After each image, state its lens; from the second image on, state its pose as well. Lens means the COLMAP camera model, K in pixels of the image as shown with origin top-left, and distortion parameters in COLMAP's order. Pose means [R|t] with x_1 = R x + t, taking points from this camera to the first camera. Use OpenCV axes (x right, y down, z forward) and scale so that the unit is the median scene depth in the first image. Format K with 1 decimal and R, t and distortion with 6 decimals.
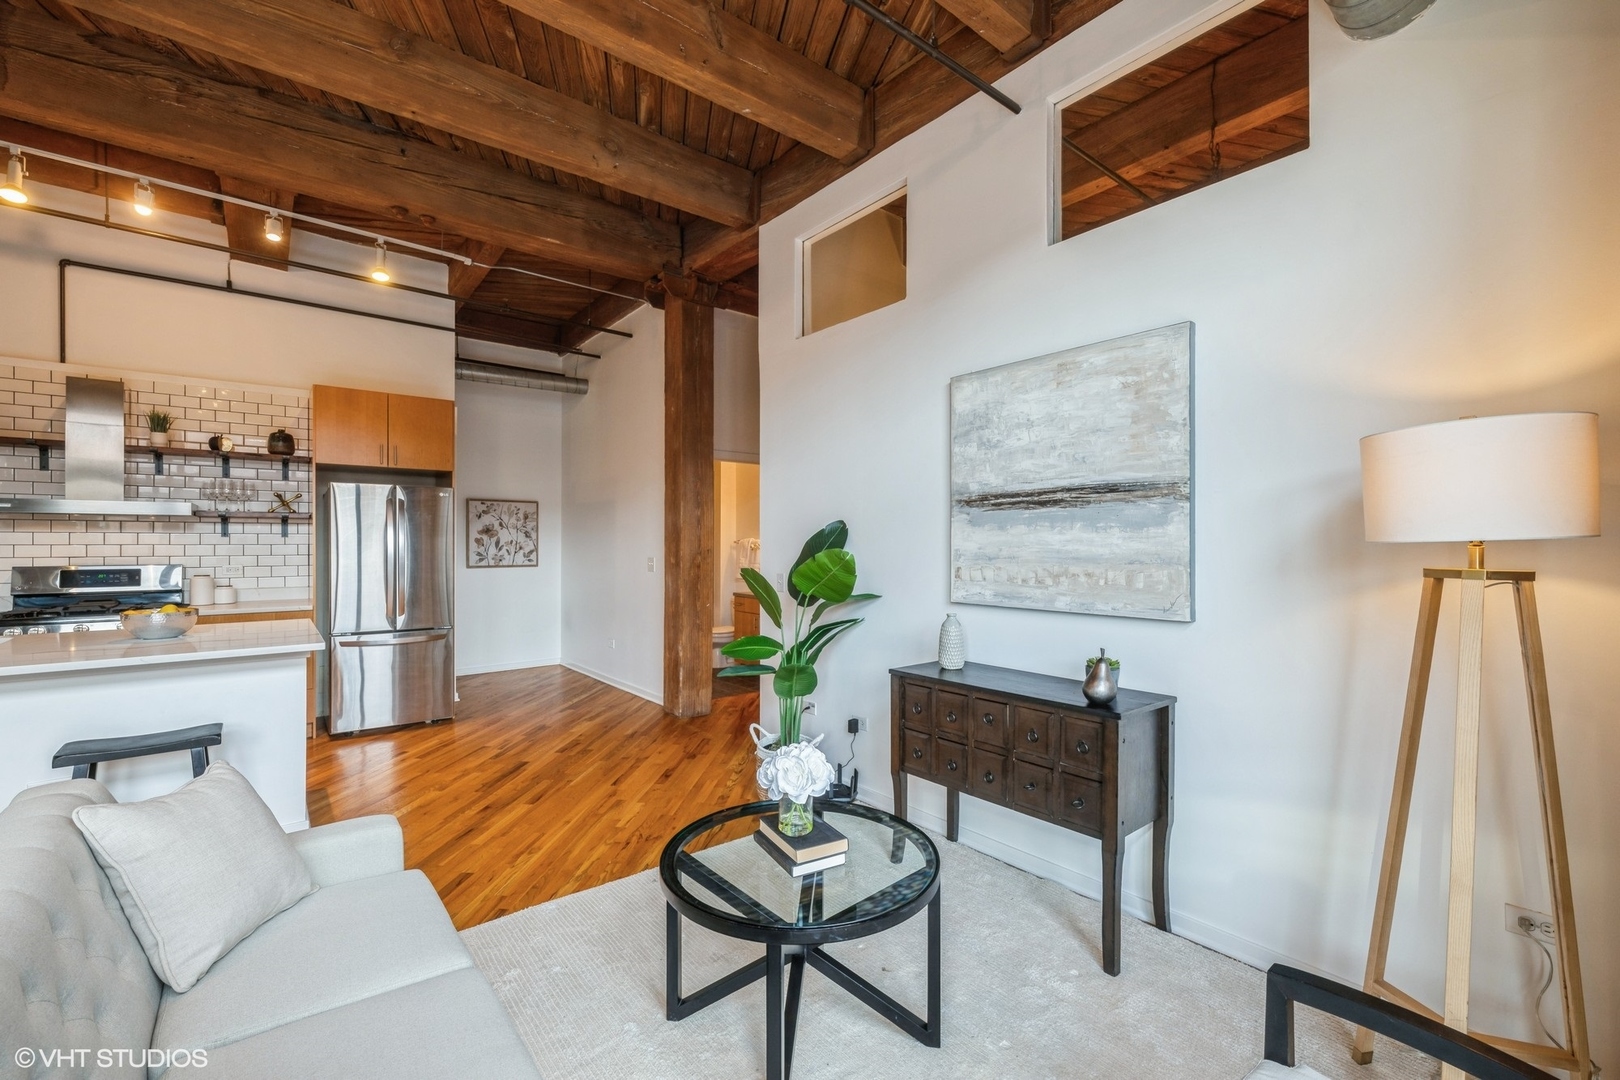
lens RADIAL K [[670.7, 0, 802.7], [0, 670.7, 542.7], [0, 0, 1]] dist [0.000730, -0.000148]
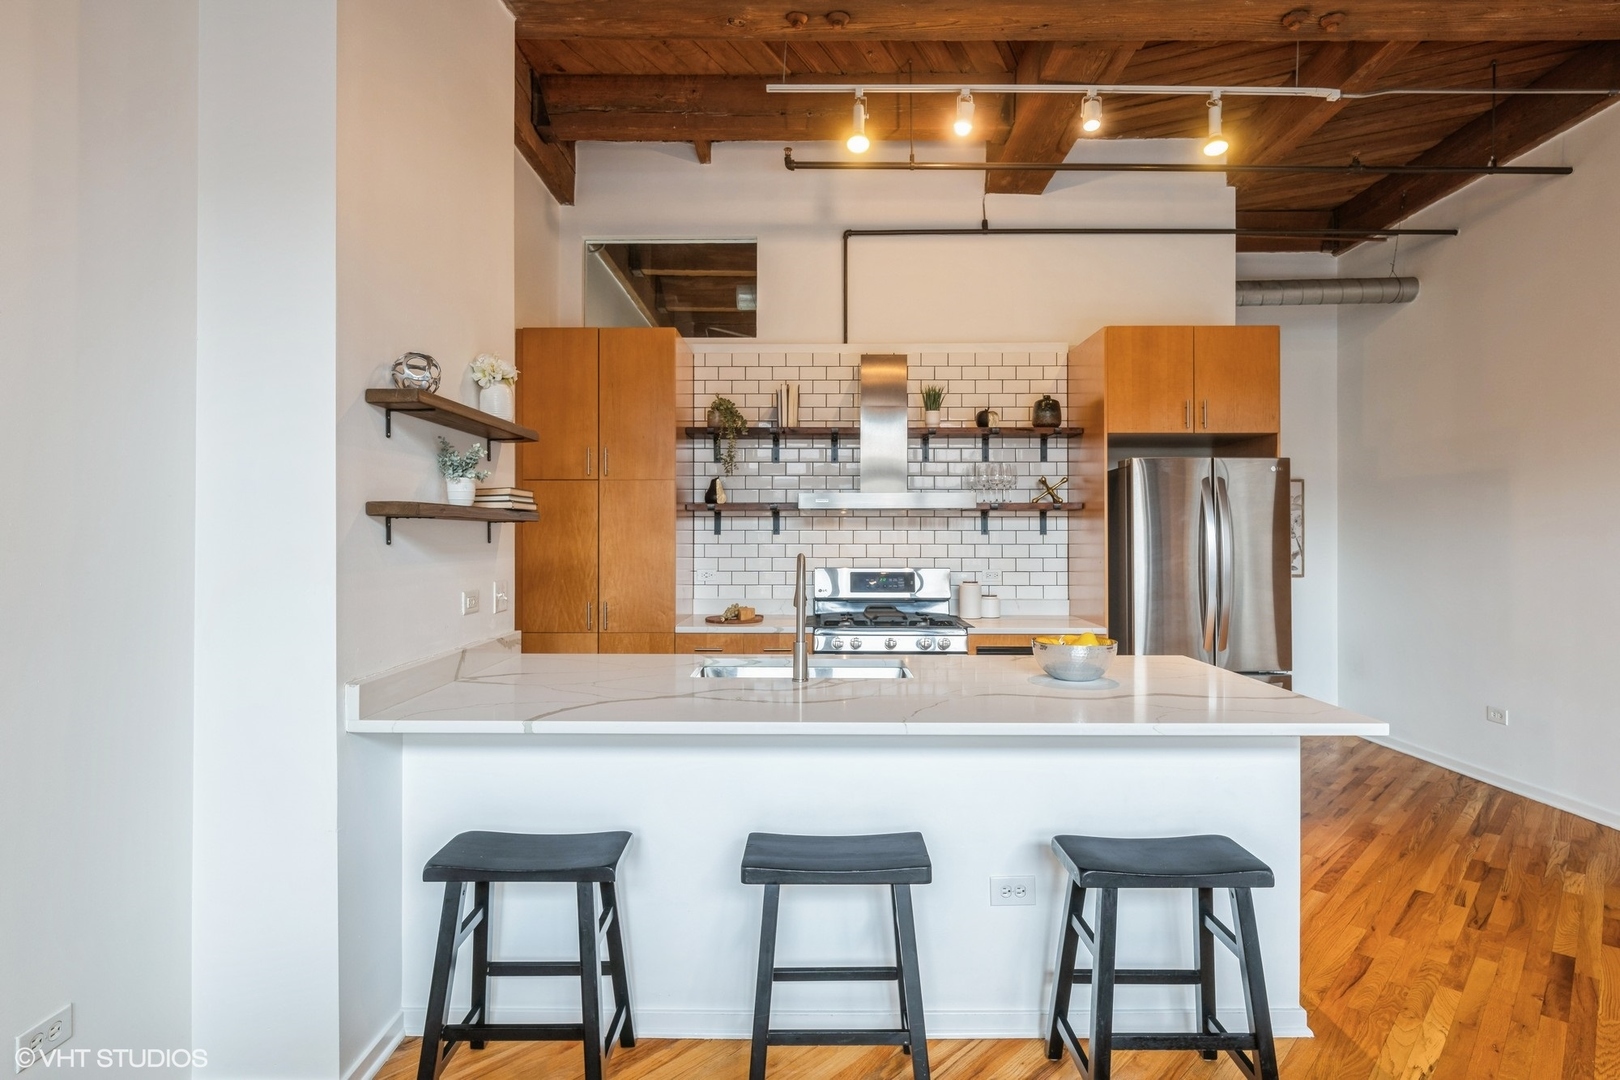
lens RADIAL K [[821.8, 0, 810.6], [0, 821.8, 532.0], [0, 0, 1]] dist [-0.003330, 0.001688]
pose [[0.775805, -0.005827, -0.630946, -0.414294], [-0.000932, 0.999946, -0.010380, -0.001742], [0.630972, 0.008641, 0.775757, 0.102966]]
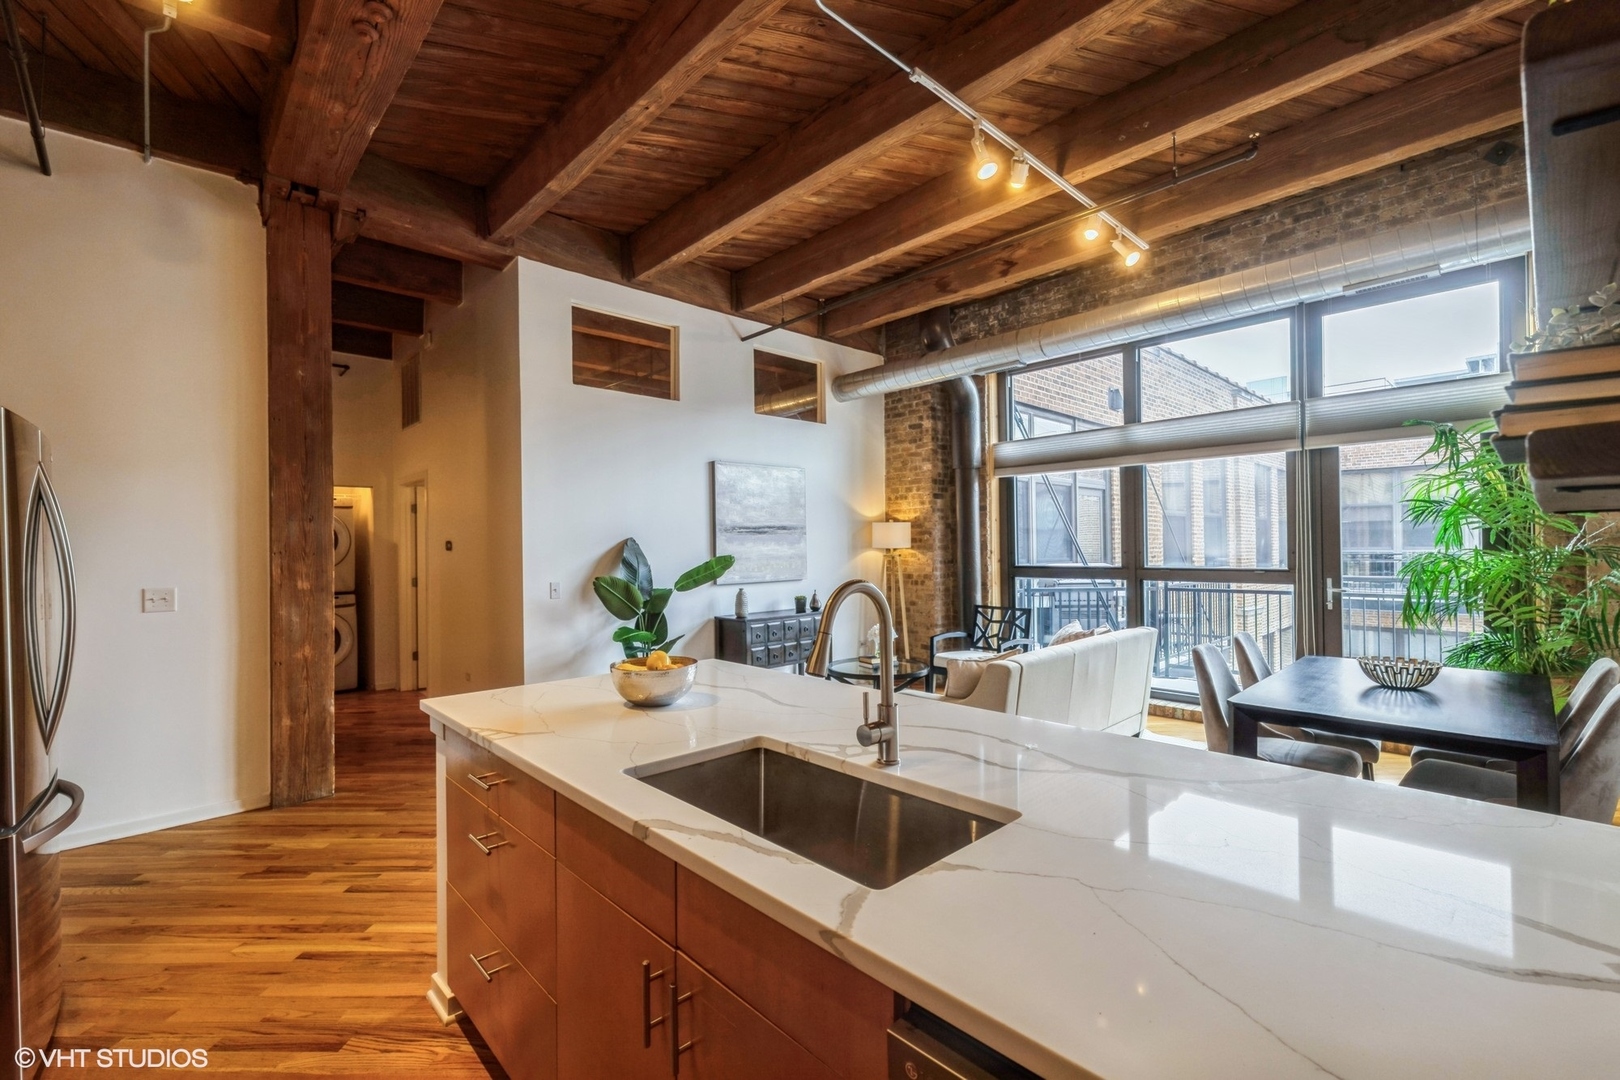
lens RADIAL K [[688.6, 0, 803.4], [0, 688.6, 542.4], [0, 0, 1]] dist [-0.000795, 0.000676]
pose [[-0.072015, 0.005401, 0.997389, -1.094163], [0.016344, 0.999857, -0.004234, -0.008616], [-0.997270, 0.015996, -0.072093, 0.594189]]
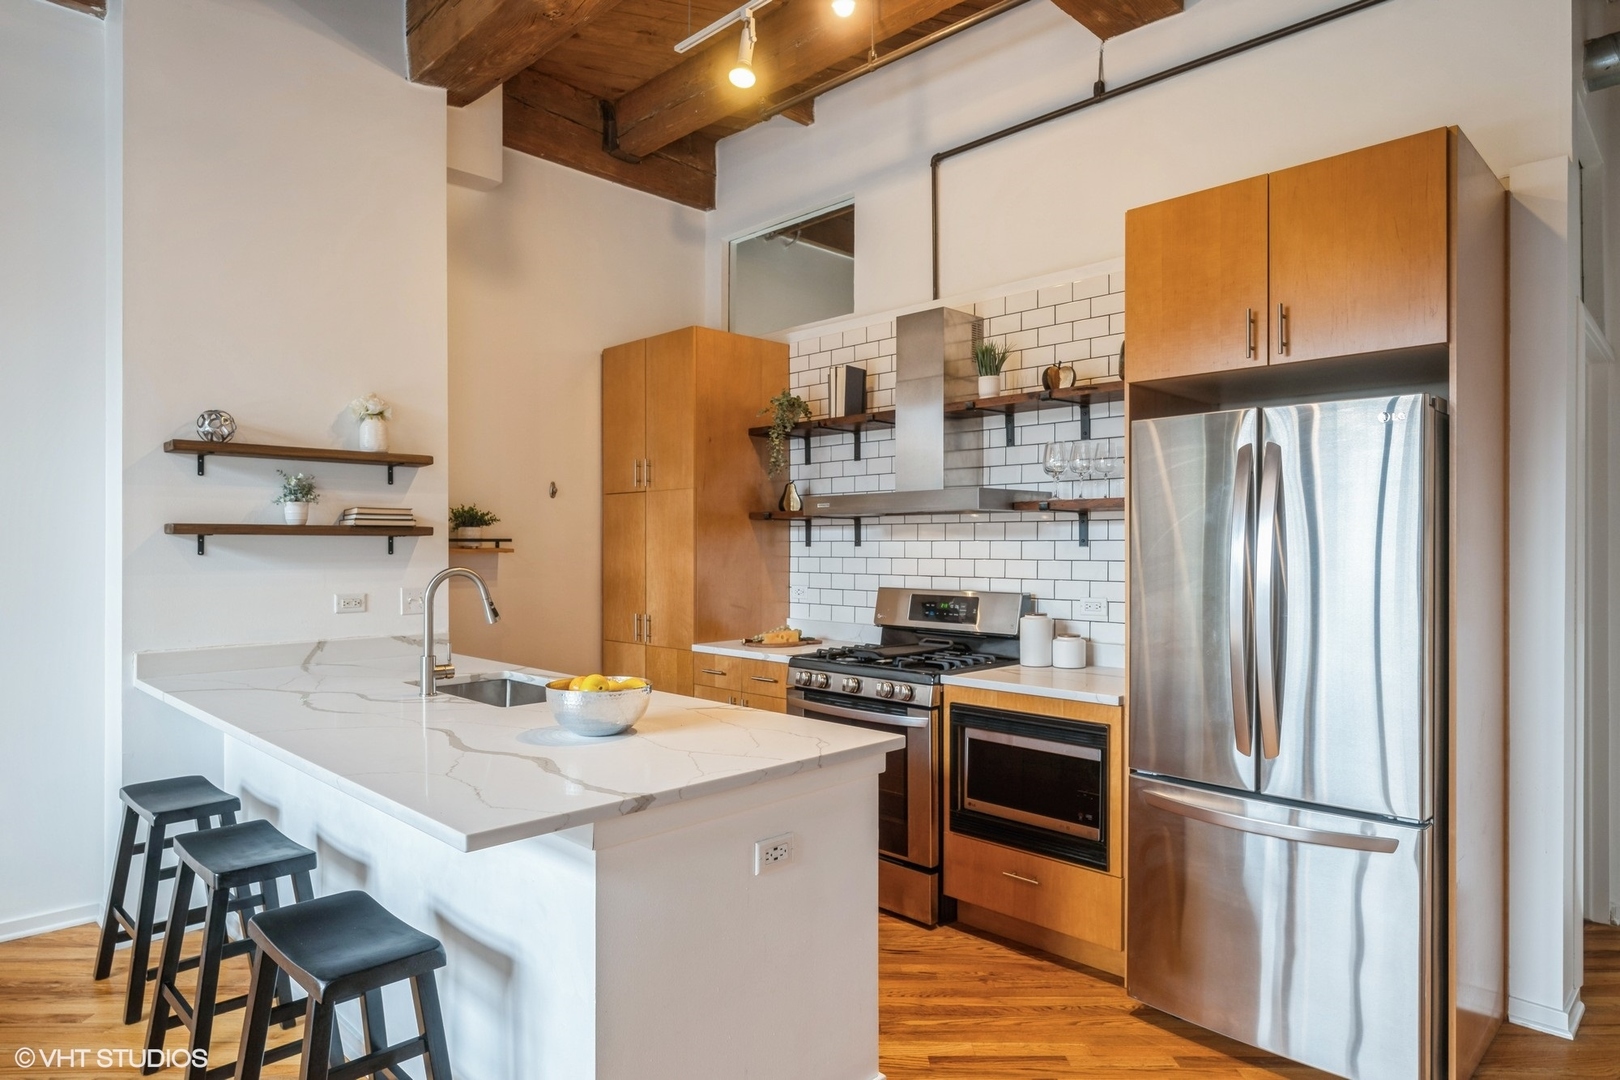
lens RADIAL K [[966.1, 0, 811.6], [0, 966.1, 544.2], [0, 0, 1]] dist [0.005128, -0.001242]
pose [[0.108084, -0.004439, -0.994132, -0.097692], [-0.004704, 0.999977, -0.004977, -0.006142], [0.994131, 0.005214, 0.108061, 0.718623]]
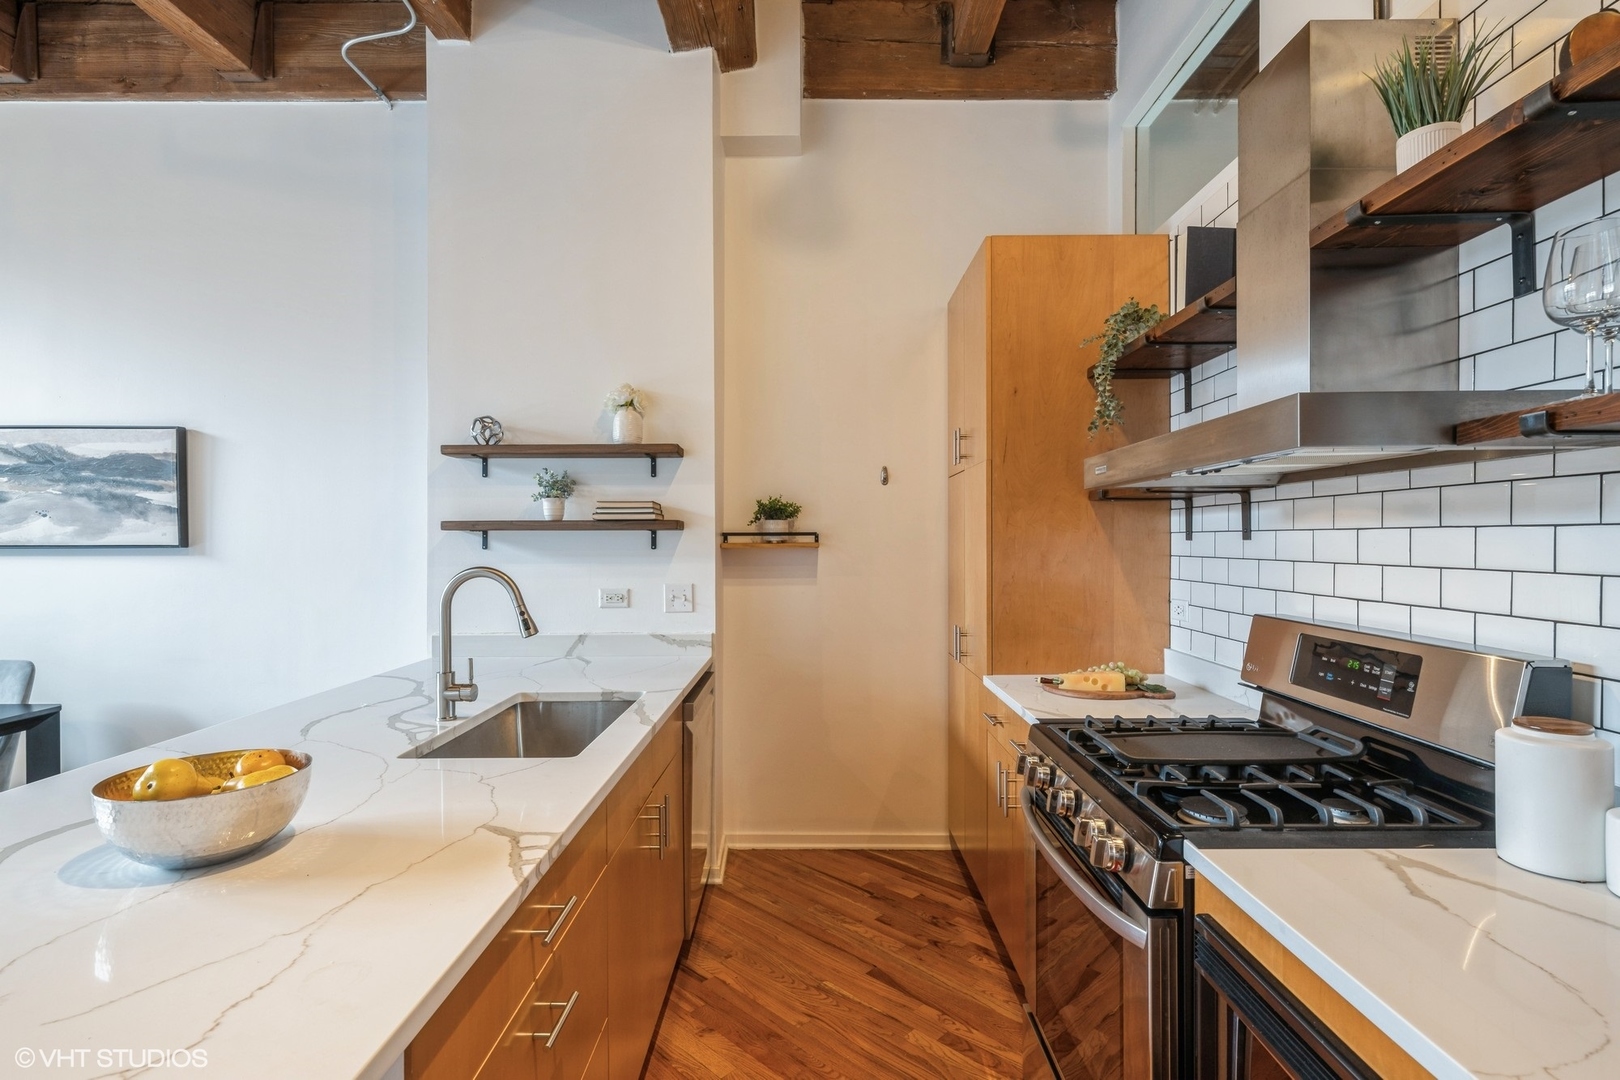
lens RADIAL K [[789.3, 0, 803.8], [0, 789.3, 541.3], [0, 0, 1]] dist [-0.002221, 0.001831]
pose [[-0.634218, 0.000036, -0.773155, -0.555933], [-0.003167, 0.999991, 0.002645, -0.008748], [0.773148, 0.004126, -0.634212, 0.972430]]
